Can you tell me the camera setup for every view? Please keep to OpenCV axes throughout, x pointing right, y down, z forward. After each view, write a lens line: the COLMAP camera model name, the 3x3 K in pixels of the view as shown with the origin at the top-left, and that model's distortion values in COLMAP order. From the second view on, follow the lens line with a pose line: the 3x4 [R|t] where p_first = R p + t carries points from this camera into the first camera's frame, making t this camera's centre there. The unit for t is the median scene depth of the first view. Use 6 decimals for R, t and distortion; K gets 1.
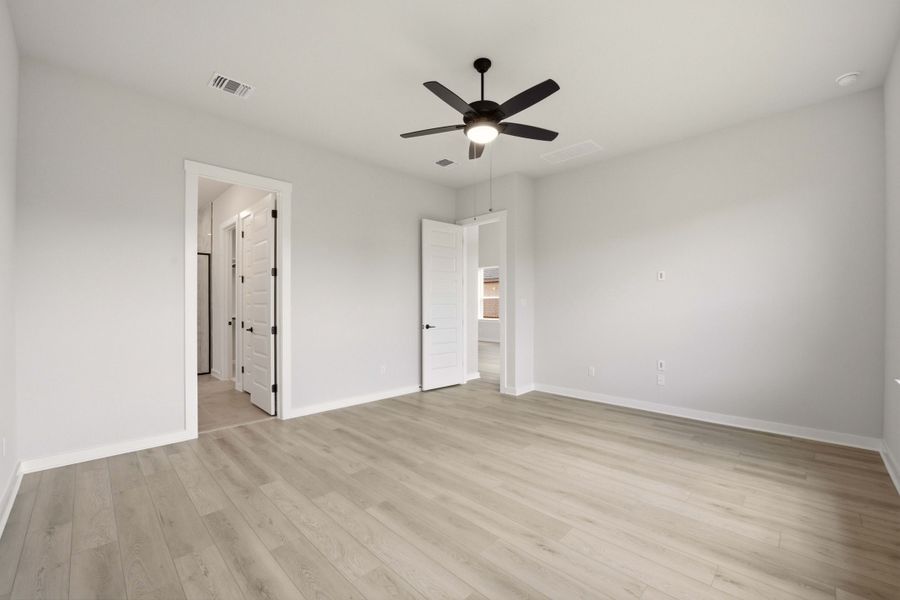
lens RADIAL K [[362.9, 0, 450.0], [0, 362.9, 304.0], [0, 0, 1]] dist [-0.024410, 0.000300]
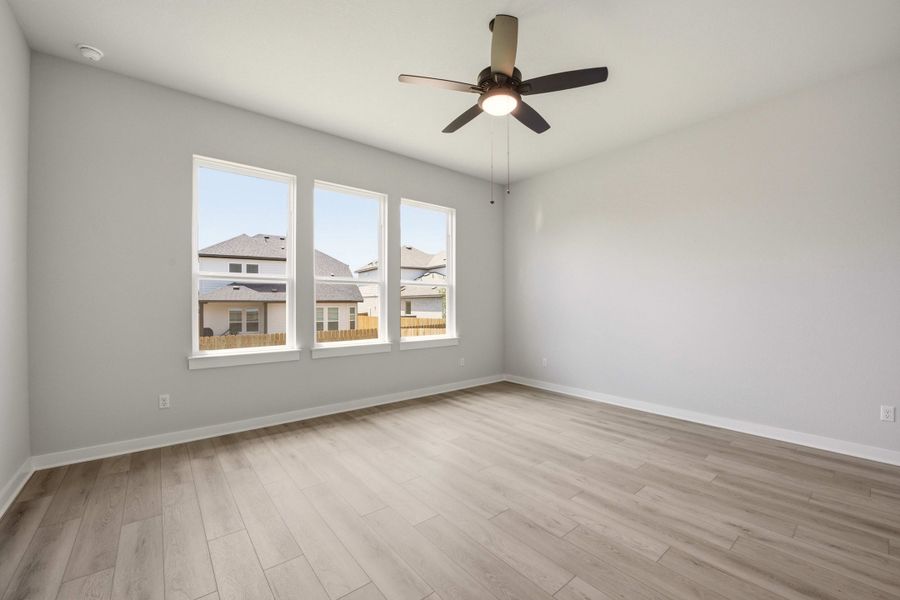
lens RADIAL K [[362.9, 0, 450.0], [0, 362.9, 304.0], [0, 0, 1]] dist [-0.024410, 0.000300]
pose [[-0.995738, 0.000591, 0.092226, 0.130961], [0.001055, 0.999987, 0.004979, 0.005961], [-0.092222, 0.005055, -0.995726, 1.915826]]
